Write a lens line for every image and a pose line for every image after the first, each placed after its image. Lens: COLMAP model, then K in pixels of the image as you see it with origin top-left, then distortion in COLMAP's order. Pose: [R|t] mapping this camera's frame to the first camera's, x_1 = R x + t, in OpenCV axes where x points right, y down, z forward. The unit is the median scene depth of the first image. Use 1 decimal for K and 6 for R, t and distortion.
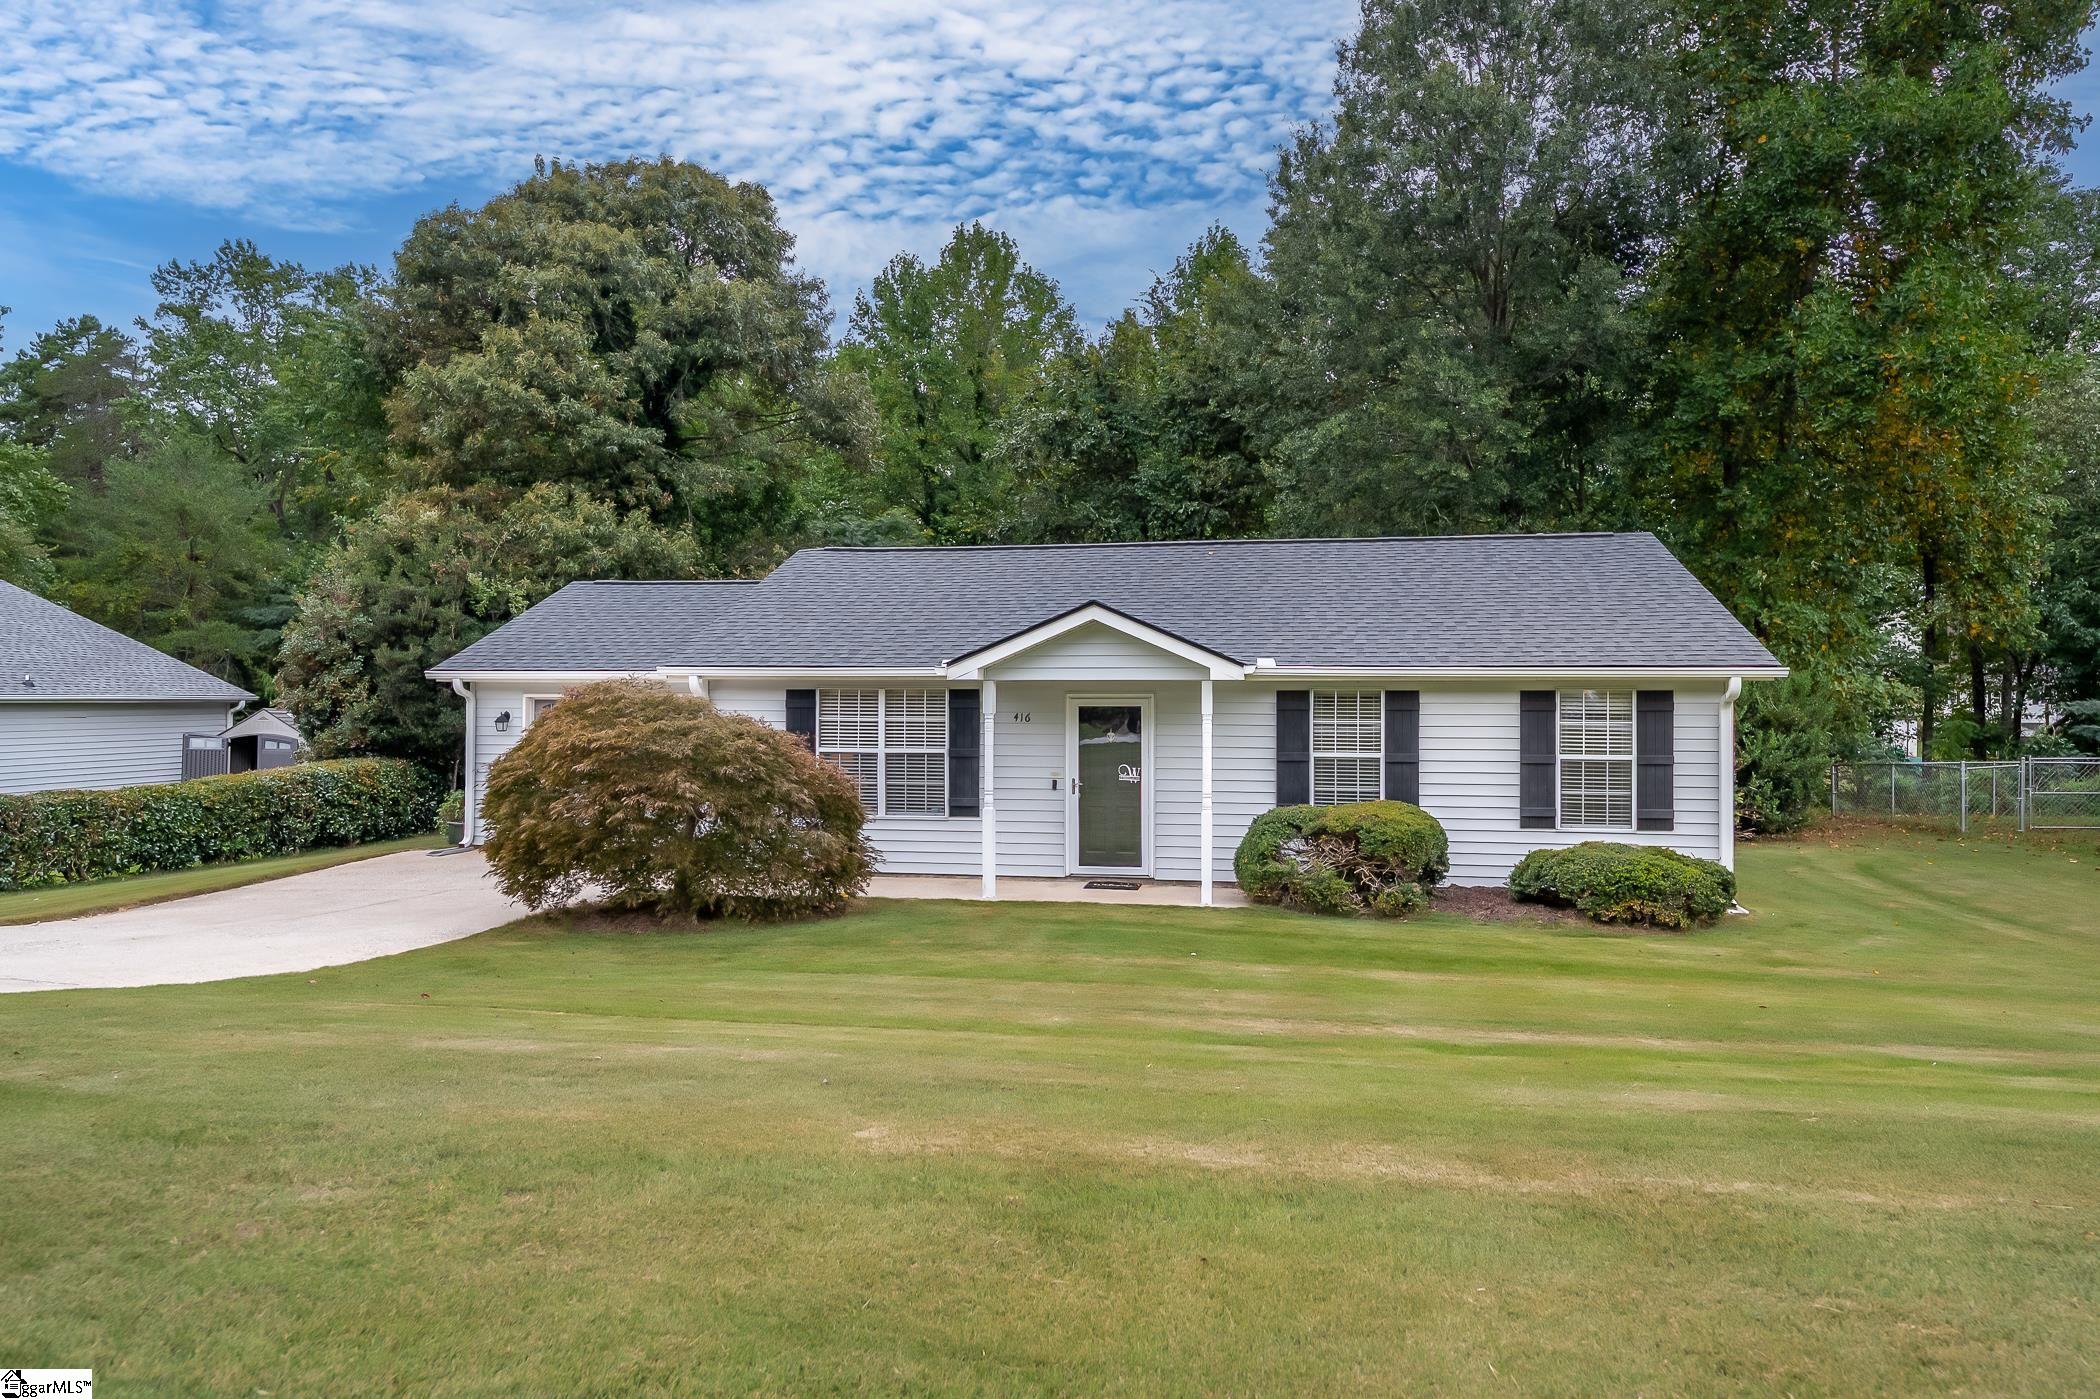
lens RADIAL K [[1266.2, 0, 1053.5], [0, 1266.2, 688.7], [0, 0, 1]] dist [0.050532, -0.000242]
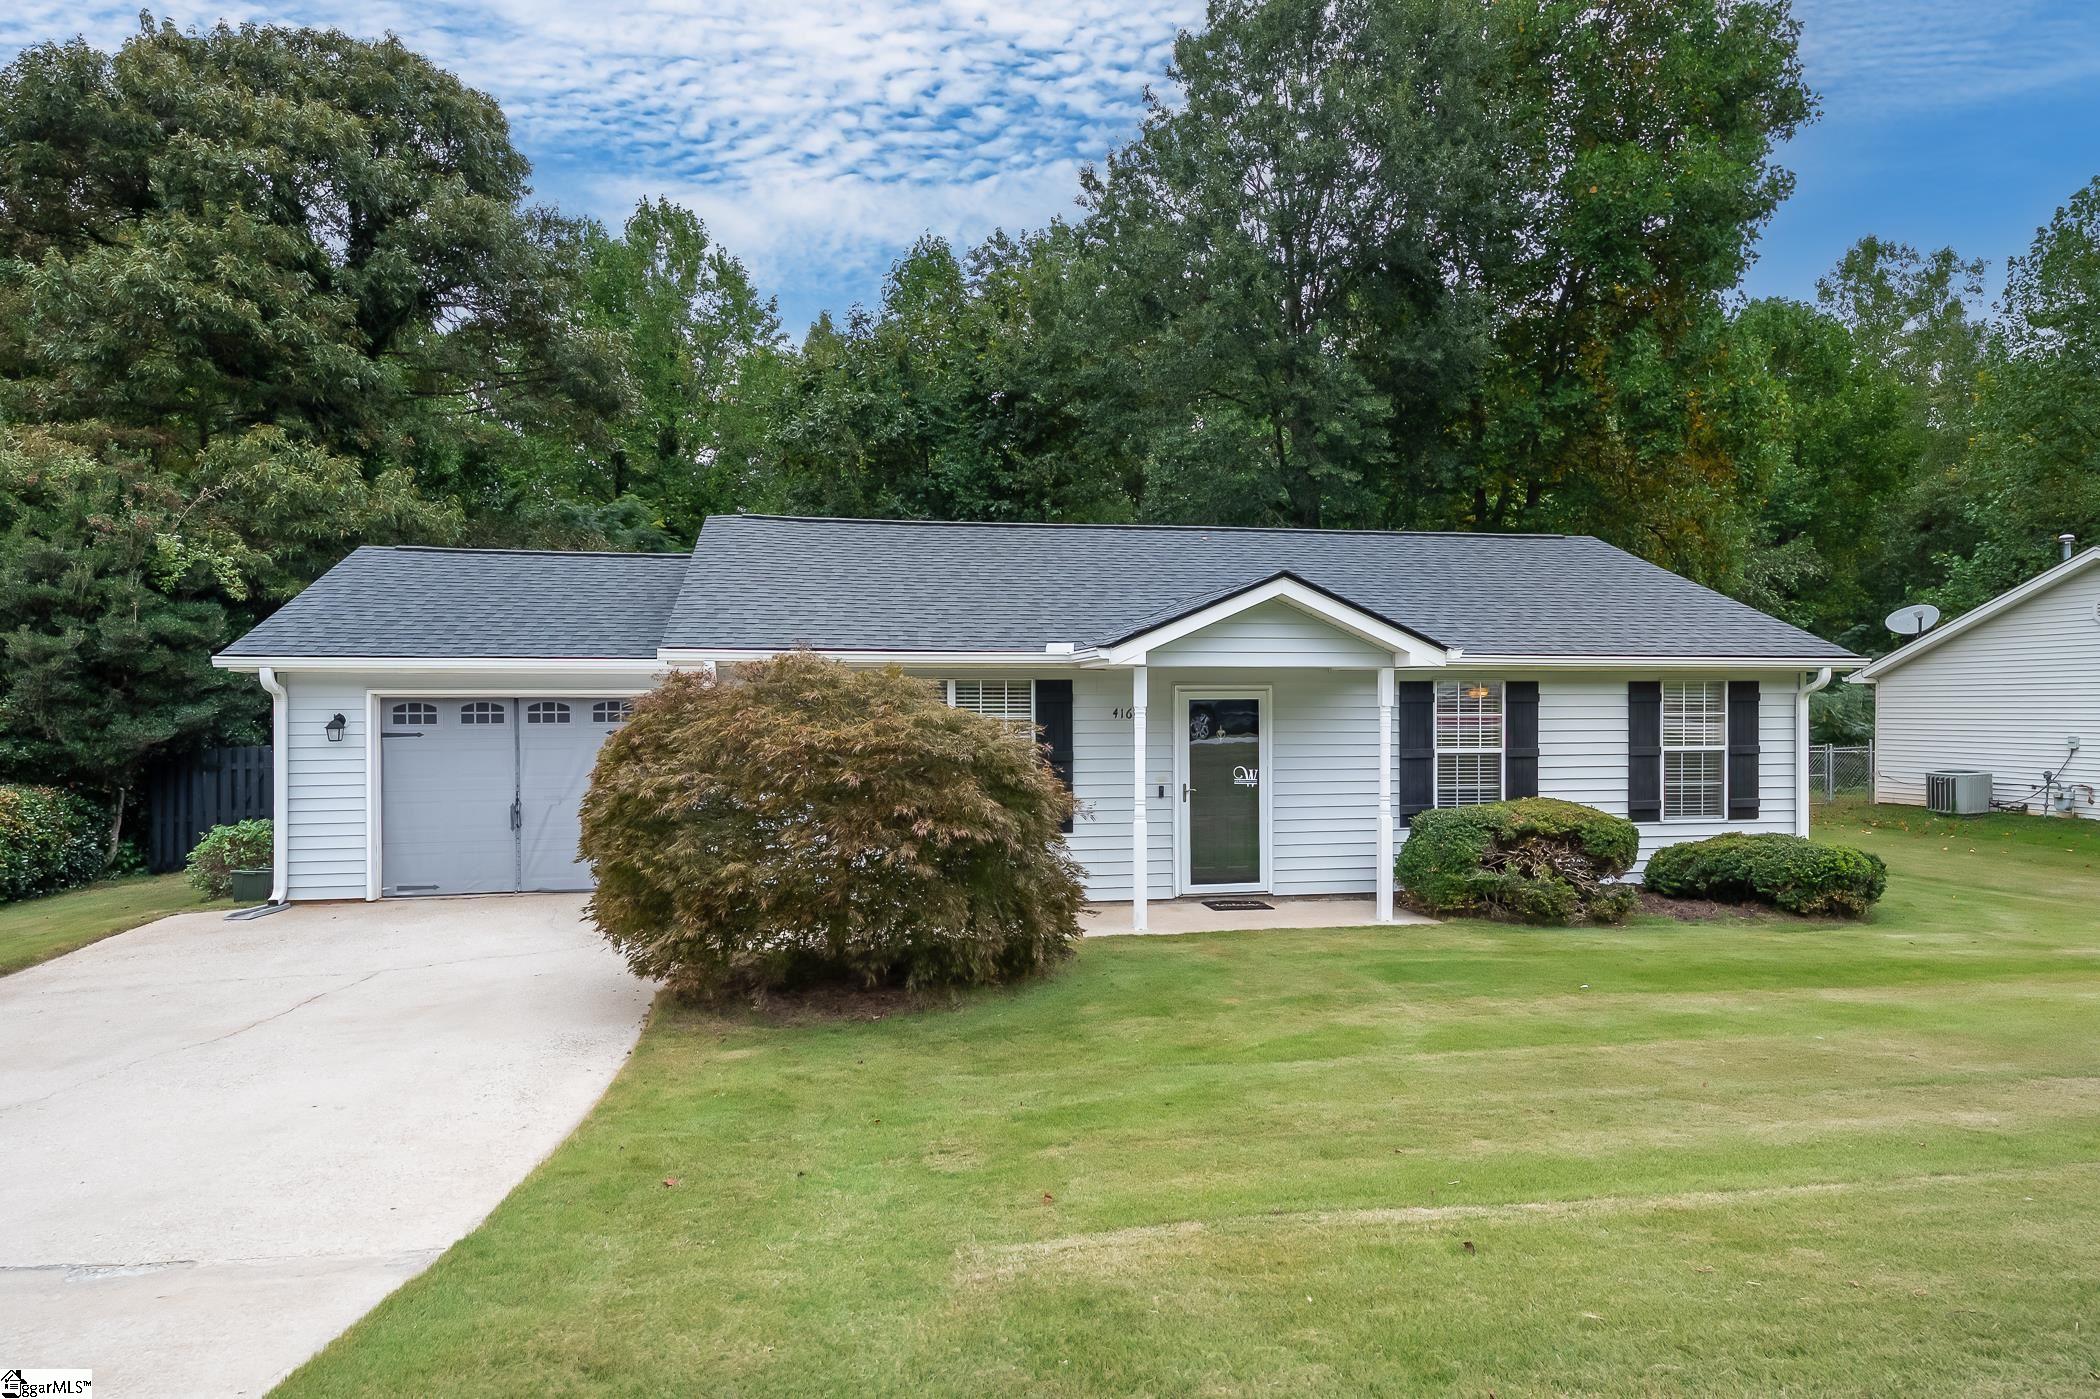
lens RADIAL K [[1202.4, 0, 1048.6], [0, 1202.4, 707.2], [0, 0, 1]] dist [0.032212, -0.001922]
pose [[0.940683, -0.004174, 0.339260, -0.352117], [0.002911, 0.999987, 0.004233, 0.014878], [-0.339273, -0.002995, 0.940683, 0.261479]]
